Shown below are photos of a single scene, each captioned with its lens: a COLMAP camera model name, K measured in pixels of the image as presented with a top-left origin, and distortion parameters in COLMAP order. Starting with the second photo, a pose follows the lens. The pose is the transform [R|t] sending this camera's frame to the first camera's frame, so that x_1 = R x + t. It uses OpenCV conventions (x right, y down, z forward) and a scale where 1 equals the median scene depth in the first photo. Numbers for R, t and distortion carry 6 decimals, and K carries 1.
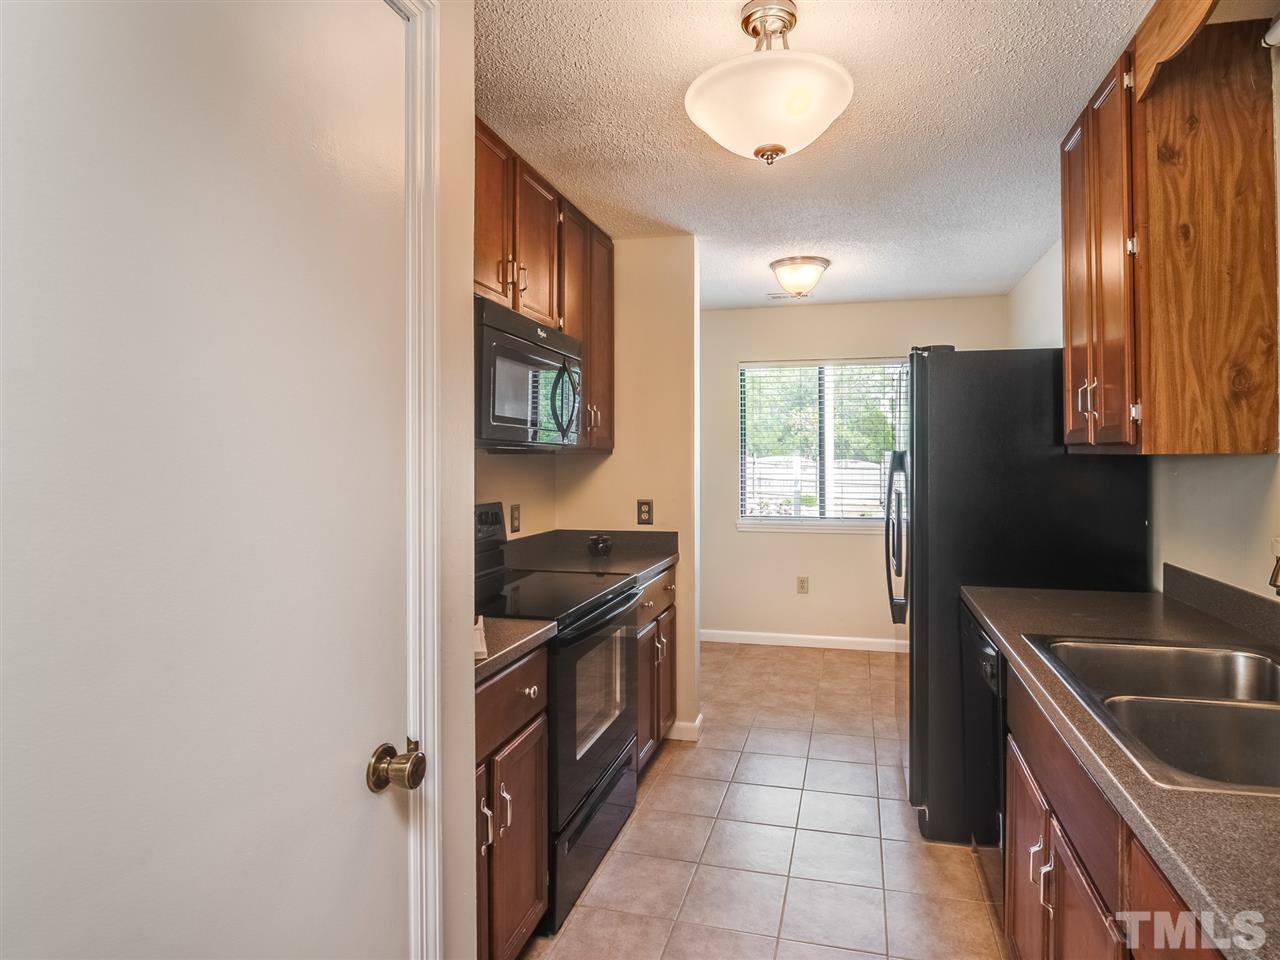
lens RADIAL K [[690.9, 0, 685.7], [0, 690.9, 449.6], [0, 0, 1]] dist [-0.005392, -0.001264]
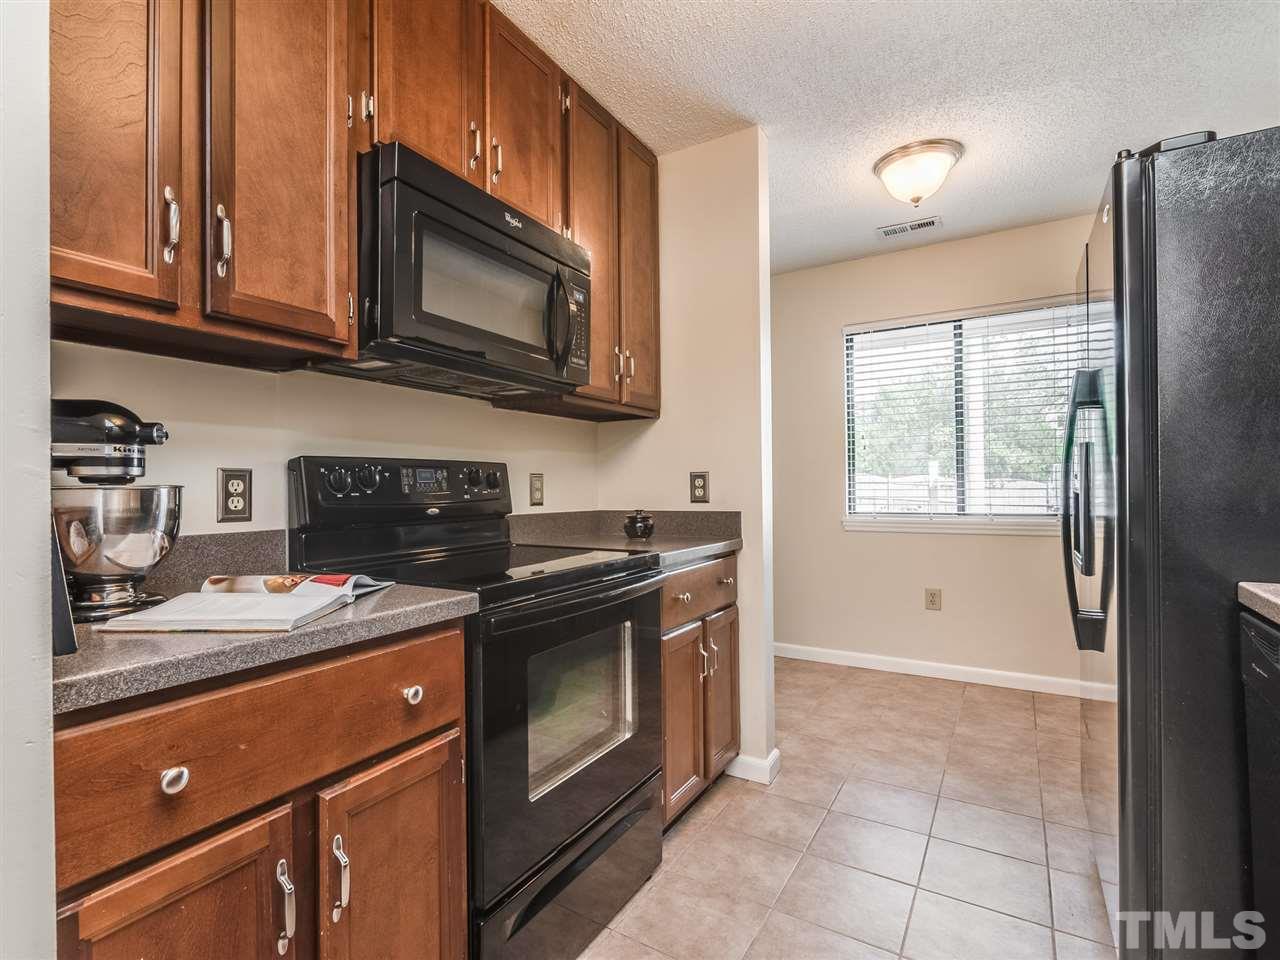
lens RADIAL K [[642.8, 0, 572.4], [0, 642.8, 477.5], [0, 0, 1]] dist [-0.005501, -0.001176]
pose [[0.935133, -0.010548, -0.354140, 0.067370], [0.011523, 0.999933, 0.000646, 0.077533], [0.354110, -0.004685, 0.935192, 0.254316]]
